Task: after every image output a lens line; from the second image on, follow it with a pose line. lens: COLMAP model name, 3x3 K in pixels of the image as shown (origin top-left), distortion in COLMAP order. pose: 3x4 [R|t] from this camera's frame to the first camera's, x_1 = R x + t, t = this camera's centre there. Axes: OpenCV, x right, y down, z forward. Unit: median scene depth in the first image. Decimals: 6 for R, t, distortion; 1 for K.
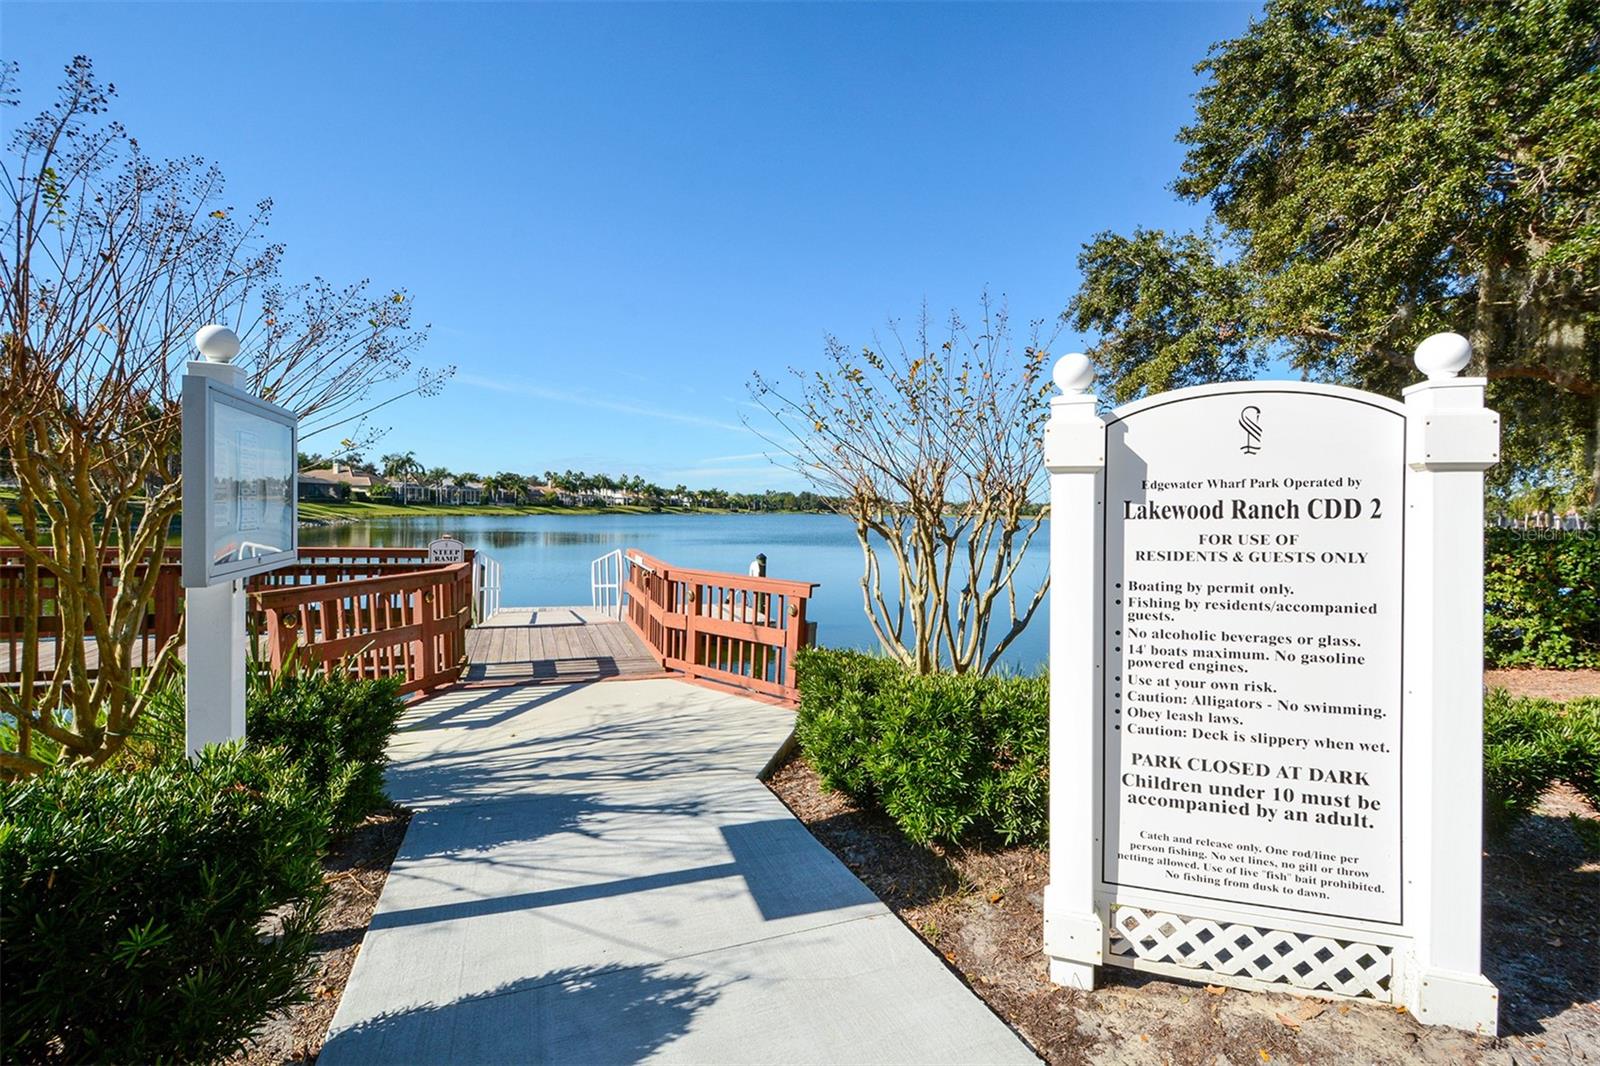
lens RADIAL K [[706.1, 0, 800.0], [0, 706.1, 533.0], [0, 0, 1]] dist [0.005595, -0.006078]
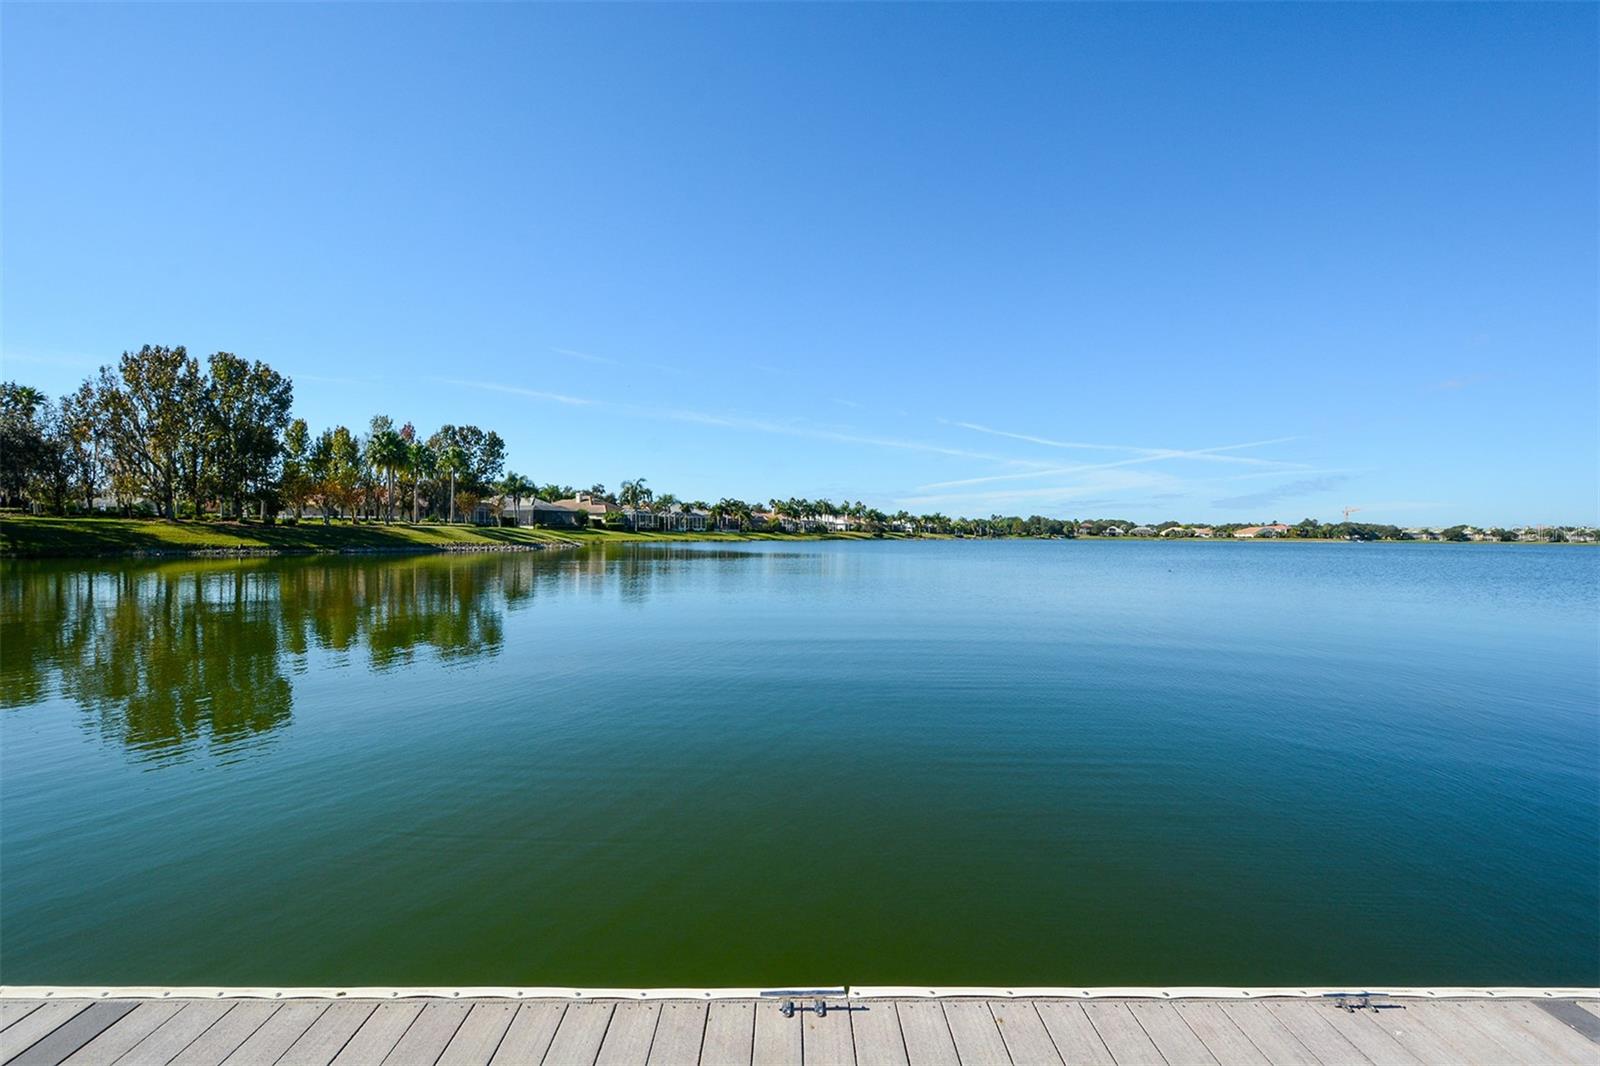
lens RADIAL K [[699.9, 0, 833.5], [0, 699.9, 542.6], [0, 0, 1]] dist [-0.001588, -0.000747]
pose [[0.965515, -0.008753, -0.260199, -0.021864], [0.001773, 0.999633, -0.027050, 0.003695], [0.260340, 0.025656, 0.965176, 0.098686]]
